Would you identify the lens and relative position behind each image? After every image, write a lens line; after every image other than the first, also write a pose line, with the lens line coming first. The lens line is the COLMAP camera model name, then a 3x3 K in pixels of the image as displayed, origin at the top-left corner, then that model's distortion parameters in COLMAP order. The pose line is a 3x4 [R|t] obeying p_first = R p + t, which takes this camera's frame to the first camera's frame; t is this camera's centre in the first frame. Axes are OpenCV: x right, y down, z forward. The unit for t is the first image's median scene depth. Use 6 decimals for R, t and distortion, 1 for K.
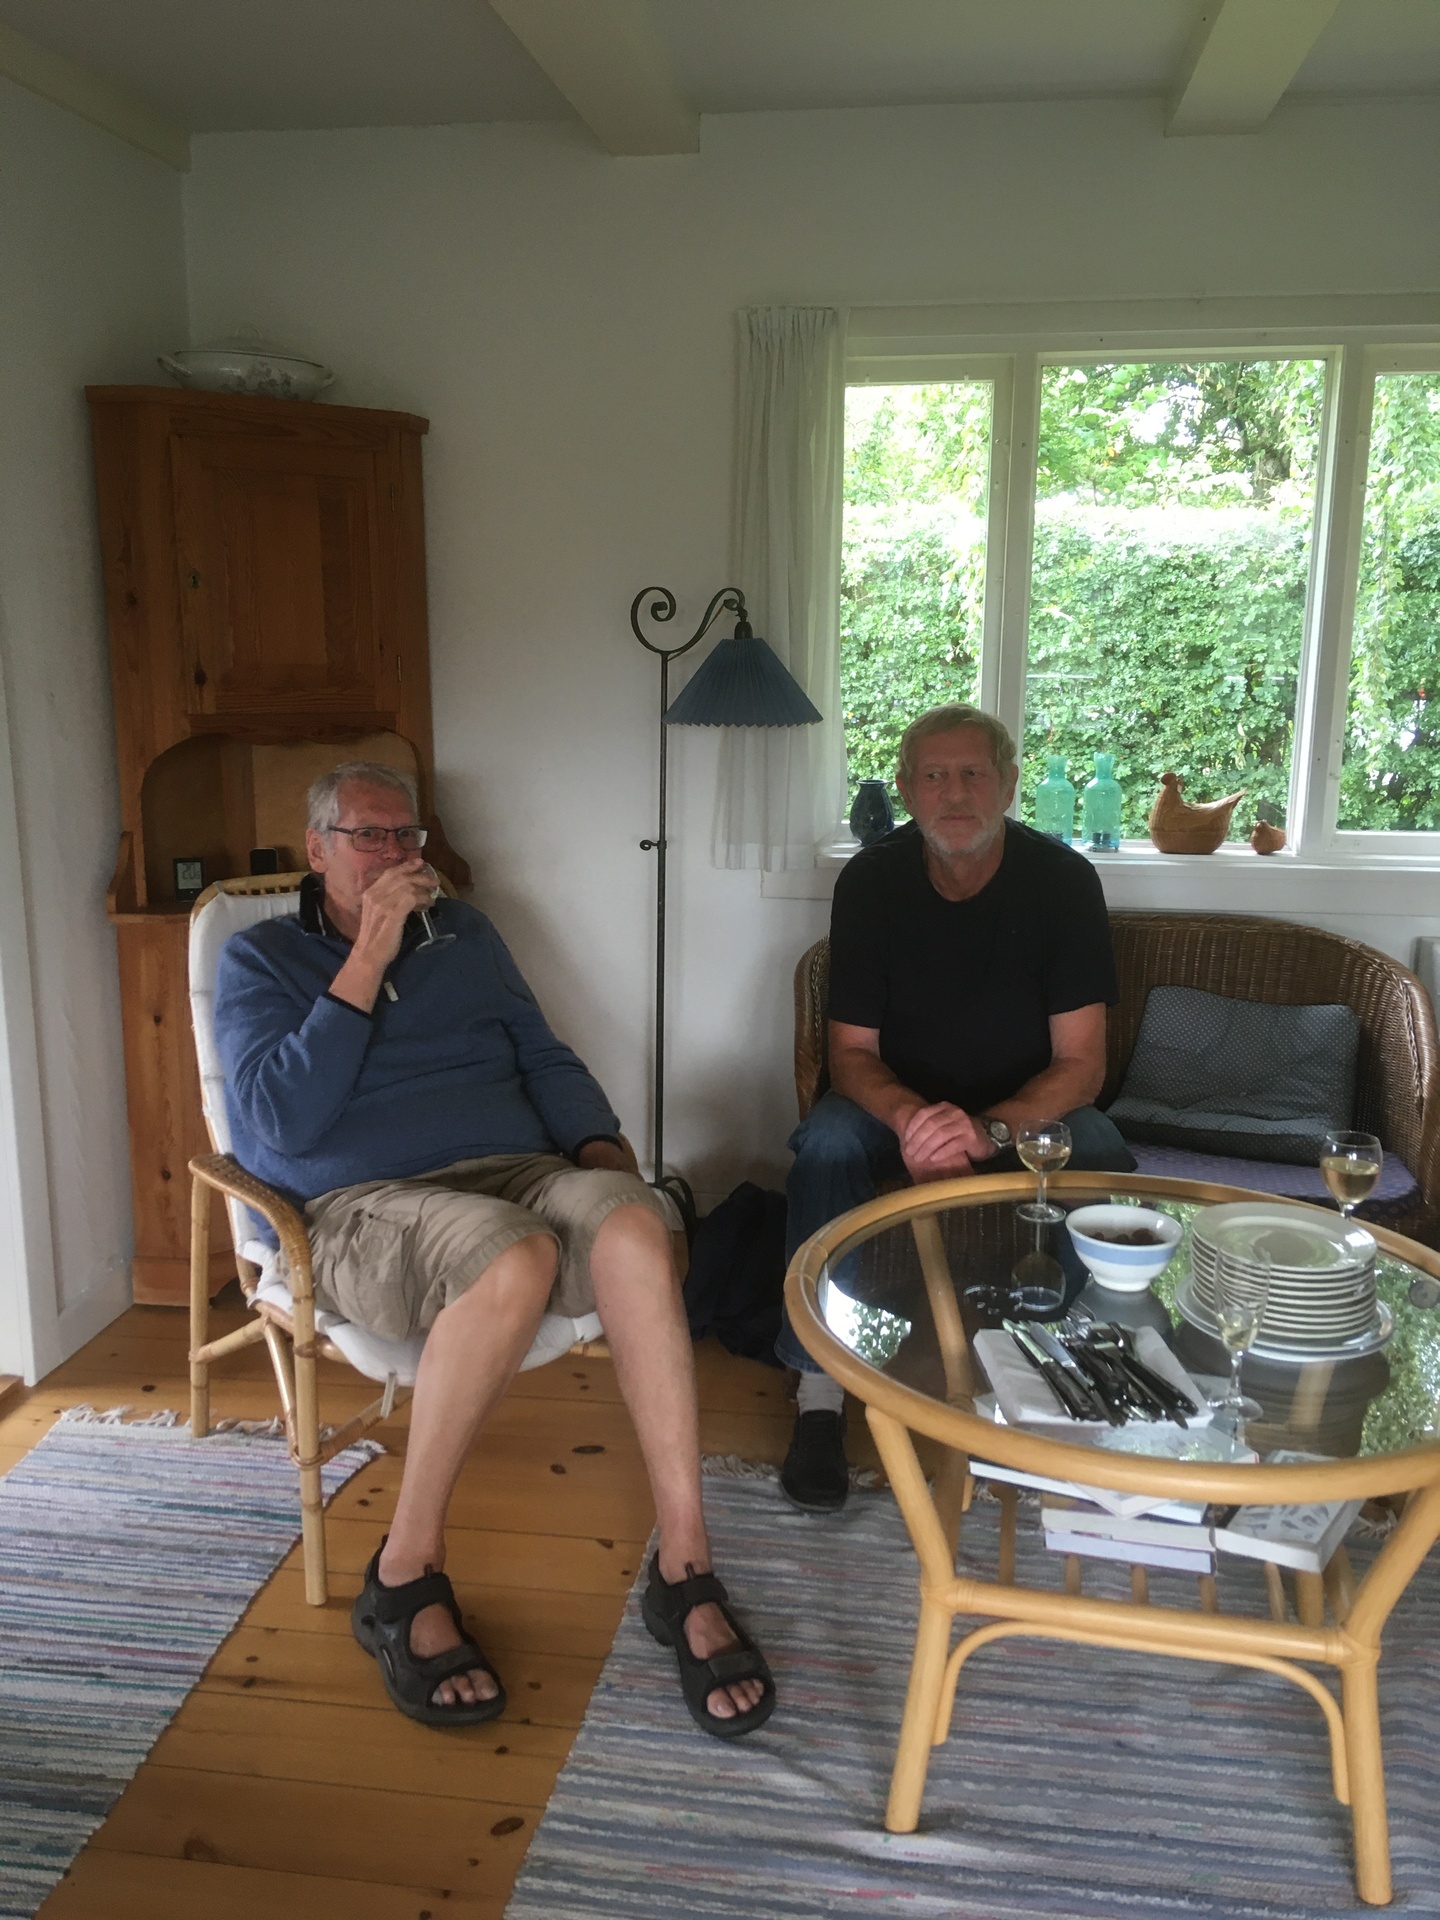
lens RADIAL K [[1625.5, 0, 720.0], [0, 1625.5, 960.0], [0, 0, 1]] dist [0.142812, -0.213758]
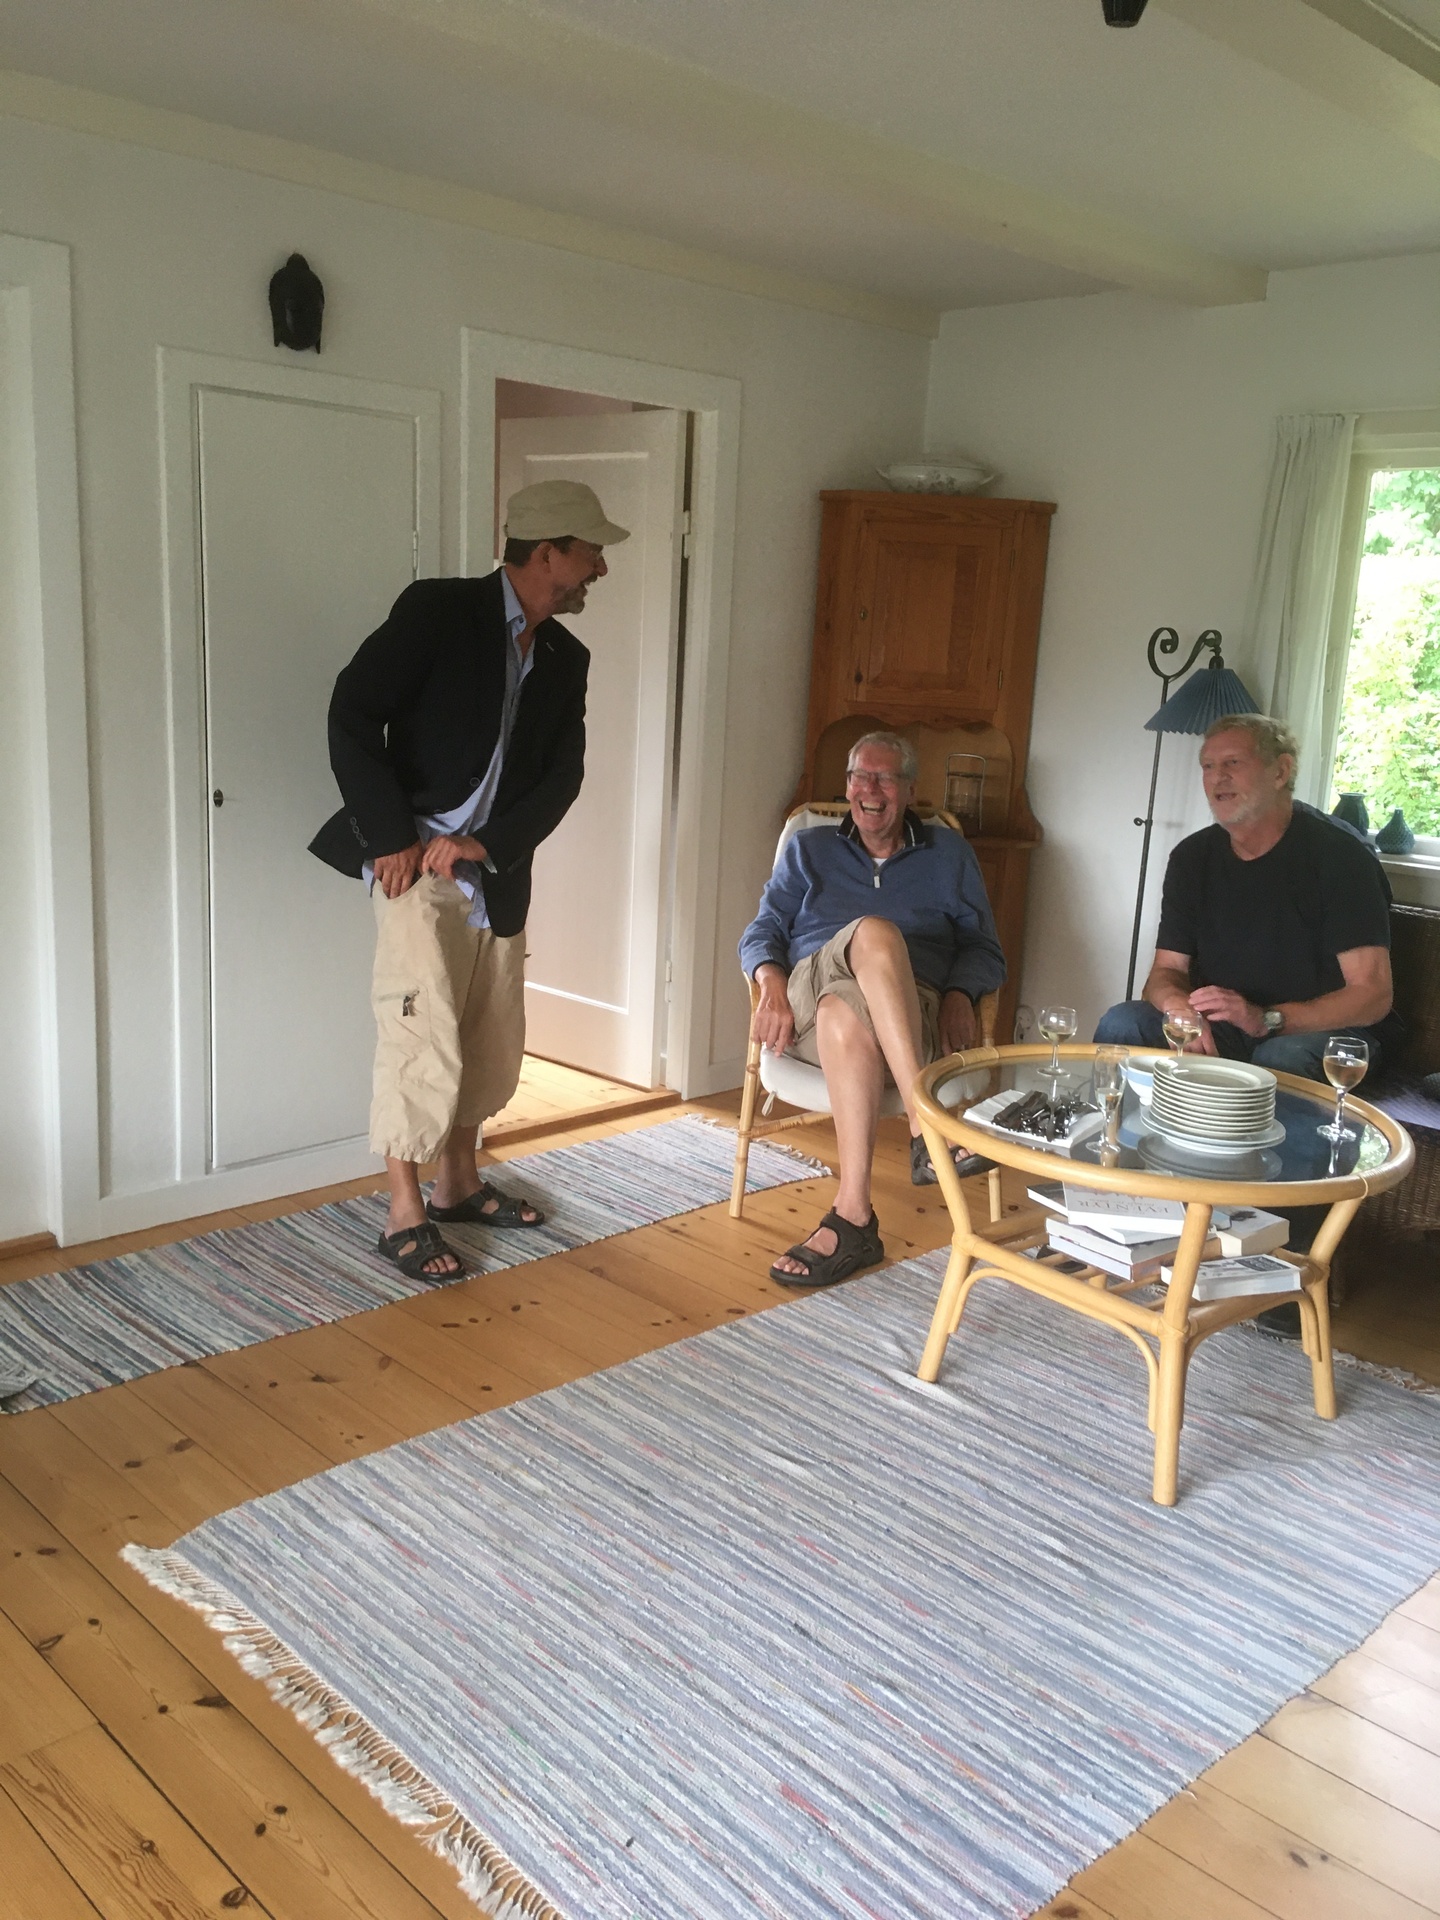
lens RADIAL K [[1625.5, 0, 720.0], [0, 1625.5, 960.0], [0, 0, 1]] dist [0.142812, -0.213758]
pose [[0.799493, 0.161214, -0.578638, 0.498275], [-0.173732, 0.984200, 0.034166, 0.056478], [0.575003, 0.073212, 0.814869, -0.286769]]
